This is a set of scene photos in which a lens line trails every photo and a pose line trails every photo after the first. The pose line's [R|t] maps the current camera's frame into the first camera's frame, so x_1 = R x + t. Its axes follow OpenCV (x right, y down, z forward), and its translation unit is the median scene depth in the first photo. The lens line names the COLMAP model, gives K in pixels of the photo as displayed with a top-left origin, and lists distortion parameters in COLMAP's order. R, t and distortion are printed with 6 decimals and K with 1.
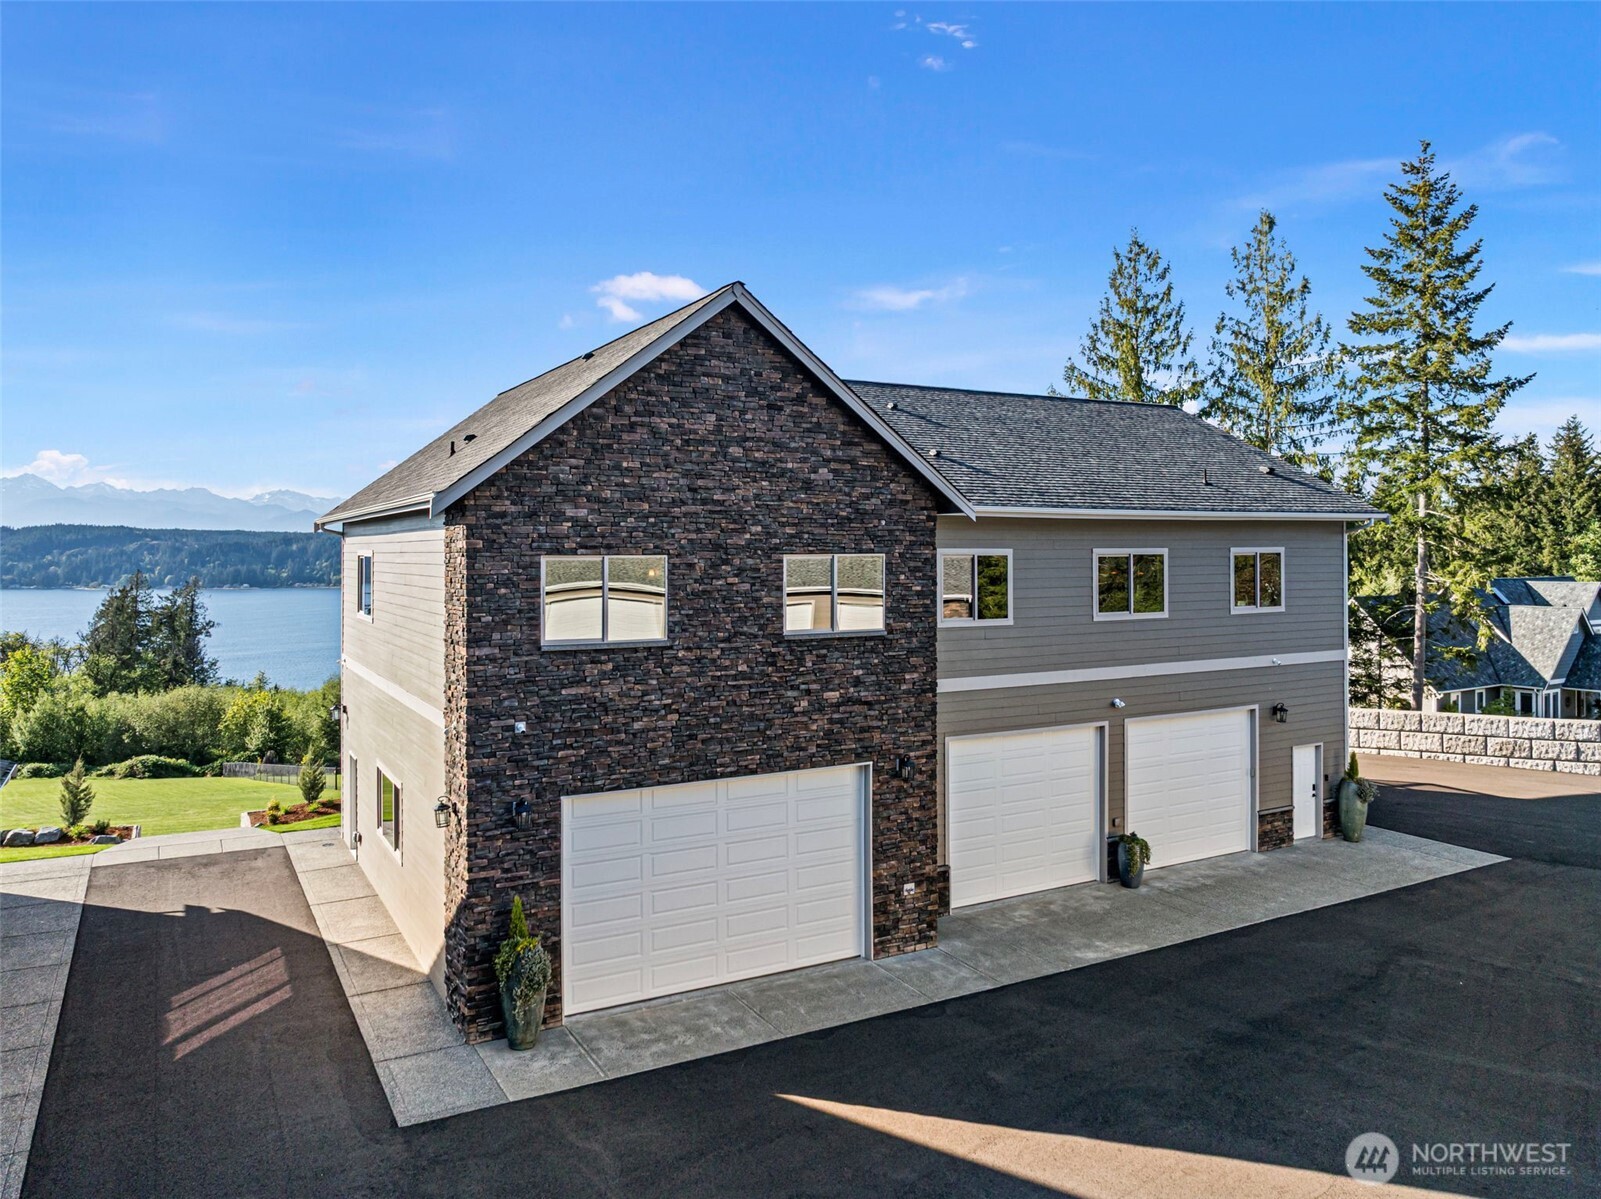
lens RADIAL K [[1136.5, 0, 794.7], [0, 1136.5, 536.7], [0, 0, 1]] dist [-0.028061, 0.003153]
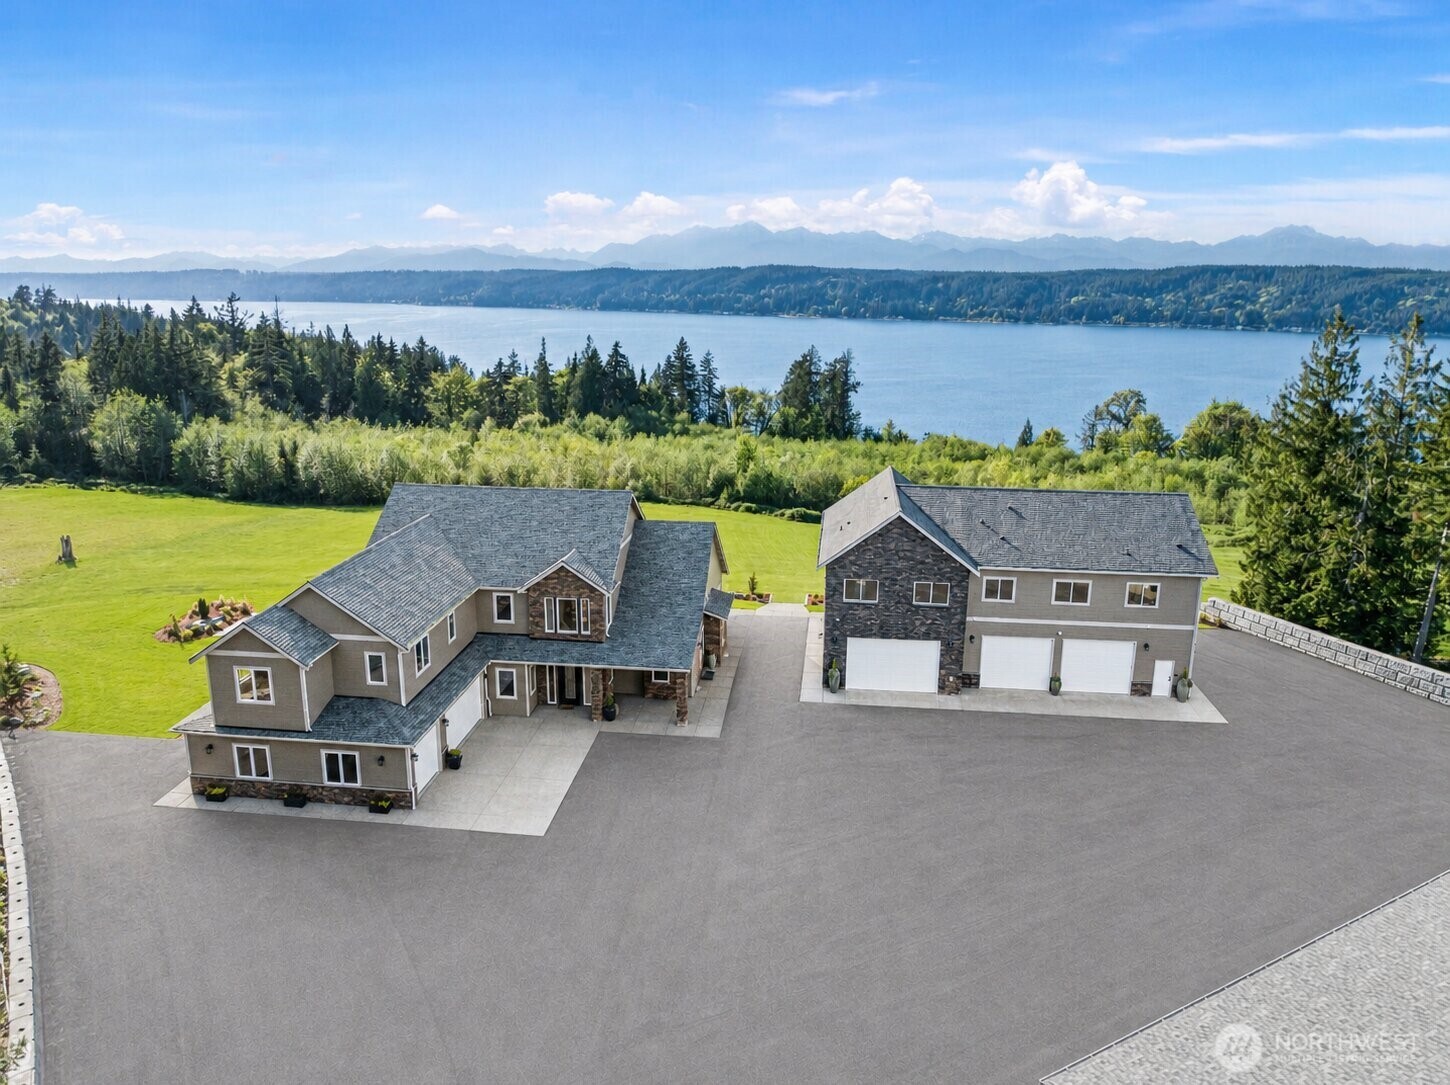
lens RADIAL K [[1029.3, 0, 723.6], [0, 1029.3, 541.5], [0, 0, 1]] dist [-0.028061, 0.003153]
pose [[0.810867, 0.155685, -0.564143, 0.240517], [-0.001306, 0.964445, 0.264279, -0.176647], [0.585229, -0.213558, 0.782240, -0.338835]]
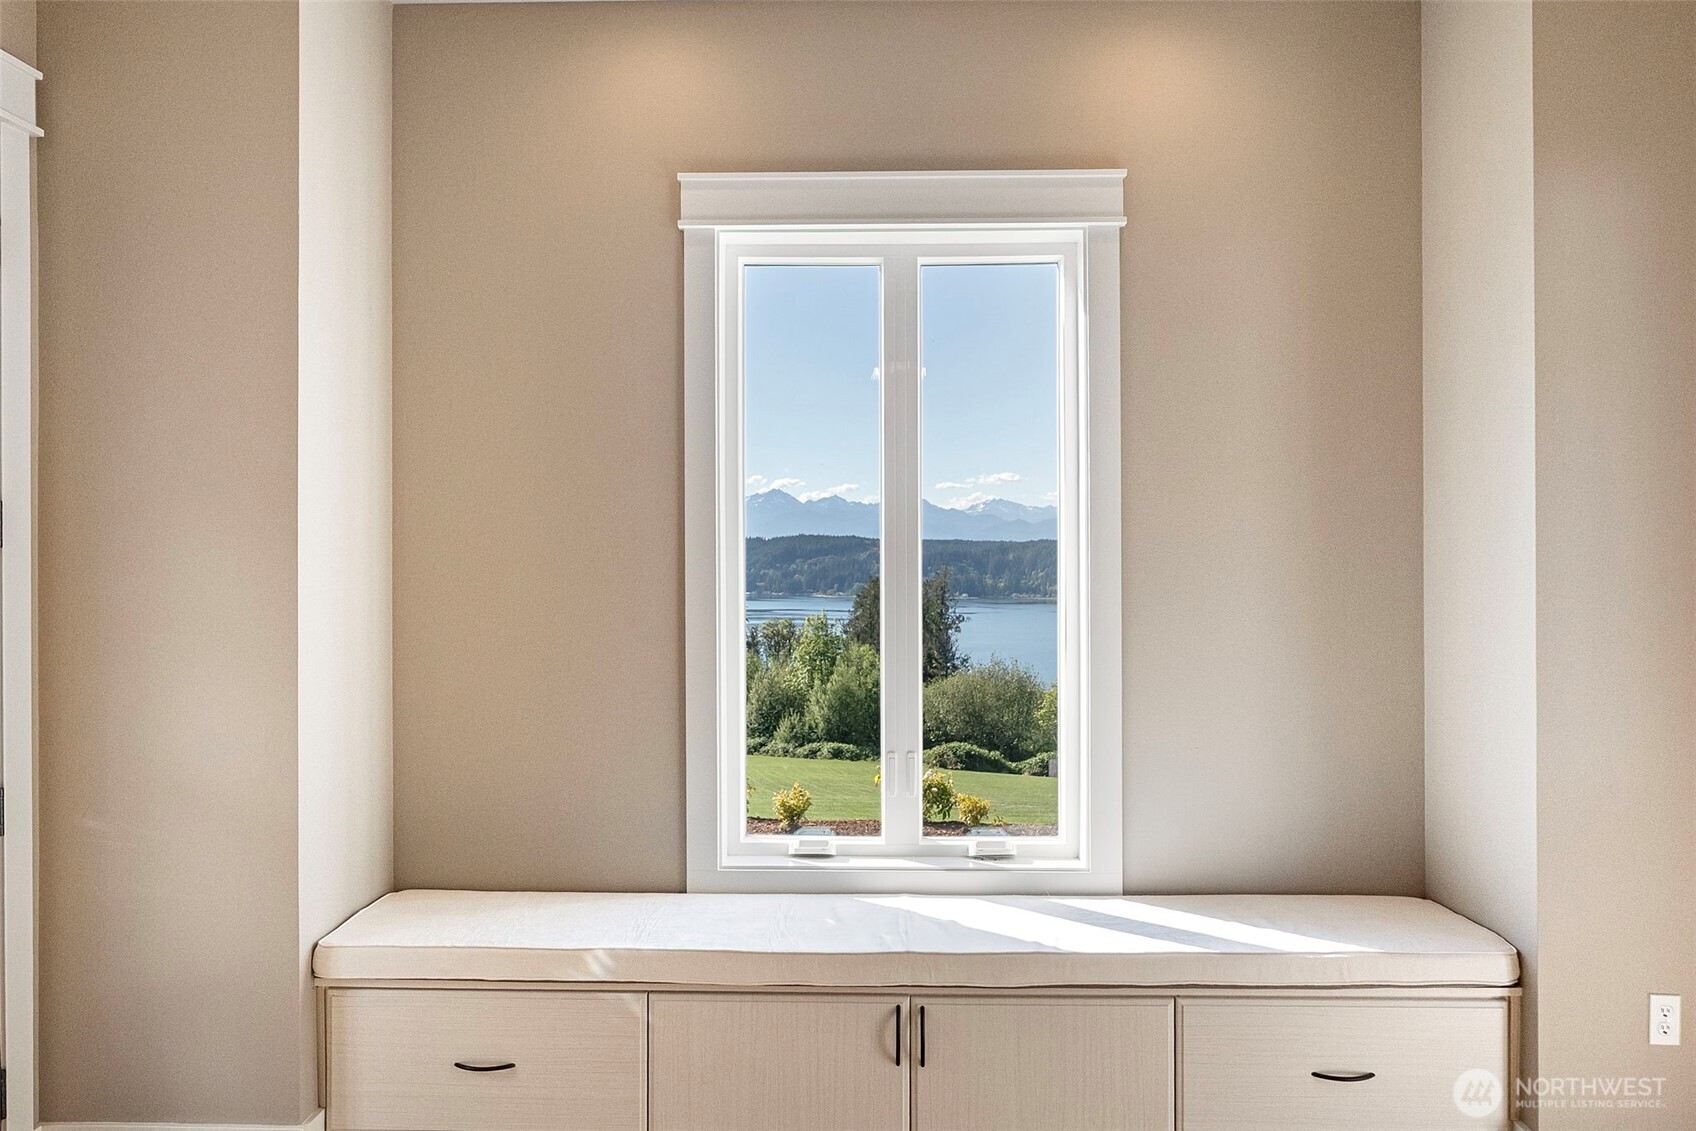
lens RADIAL K [[1249.9, 0, 848.6], [0, 1249.9, 566.7], [0, 0, 1]] dist [0.001397, 0.000413]
pose [[0.858371, 0.002750, -0.513023, -0.177122], [0.004043, 0.999918, 0.012124, 0.055515], [0.513014, -0.012481, 0.858289, 0.186942]]
